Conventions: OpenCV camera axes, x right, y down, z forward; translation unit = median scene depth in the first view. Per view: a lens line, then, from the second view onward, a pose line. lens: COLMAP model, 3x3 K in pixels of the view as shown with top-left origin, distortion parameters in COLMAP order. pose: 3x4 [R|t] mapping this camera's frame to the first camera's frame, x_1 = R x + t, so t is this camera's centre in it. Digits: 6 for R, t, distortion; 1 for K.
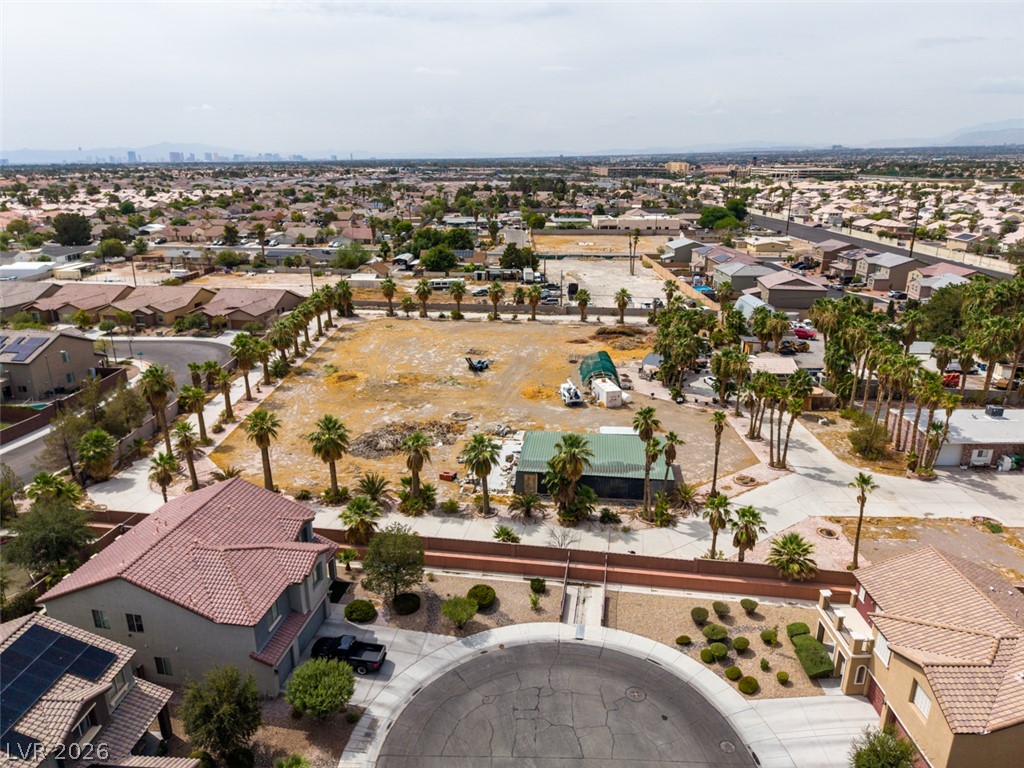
lens RADIAL K [[685.3, 0, 512.0], [0, 685.3, 384.0], [0, 0, 1]] dist [0.030907, -0.032412]
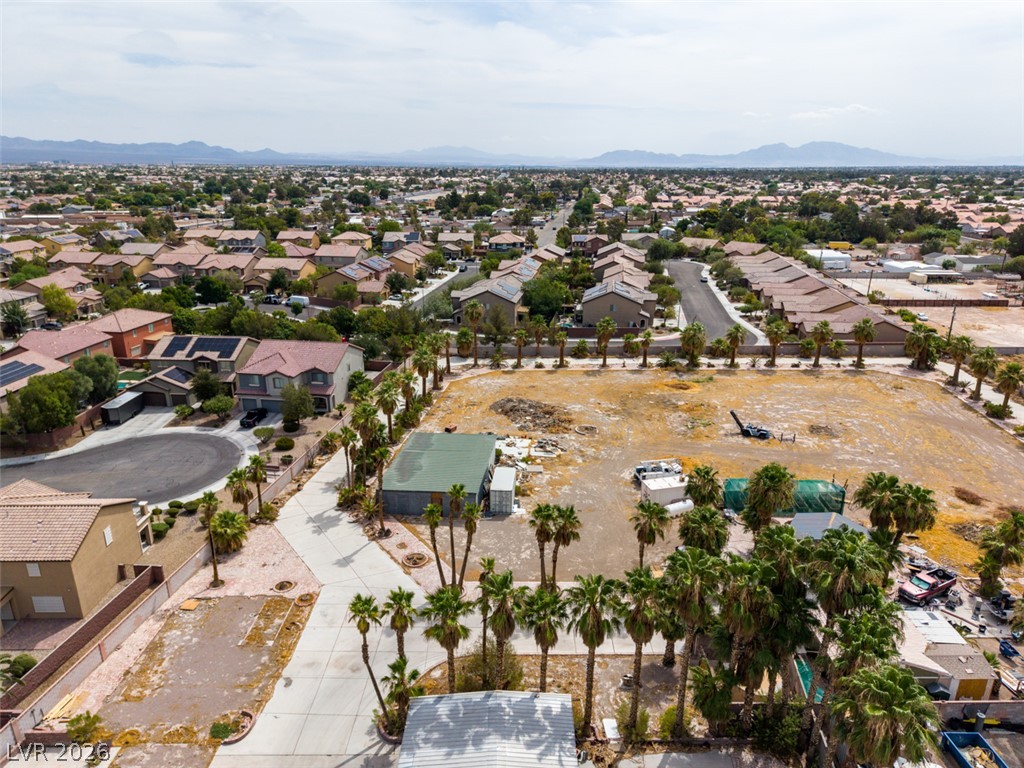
lens RADIAL K [[682.5, 0, 512.0], [0, 682.5, 388.4], [0, 0, 1]] dist [0.039230, -0.044851]
pose [[0.007284, 0.318216, -0.947990, 0.368798], [-0.313250, 0.901026, 0.300044, -0.118582], [0.949643, 0.294772, 0.106244, 0.325460]]
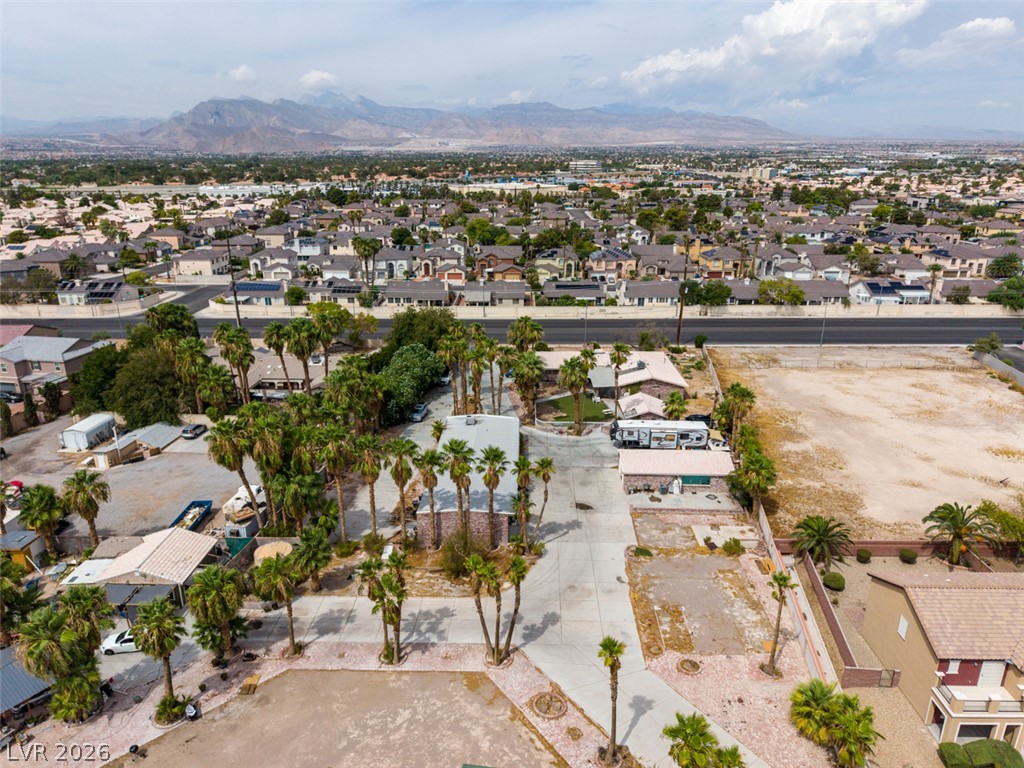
lens RADIAL K [[685.3, 0, 512.0], [0, 685.3, 384.0], [0, 0, 1]] dist [0.030907, -0.032412]
pose [[0.014847, -0.311320, 0.950189, -0.065985], [0.312755, 0.904056, 0.291318, -0.116248], [-0.949718, 0.292851, 0.110790, 0.294834]]
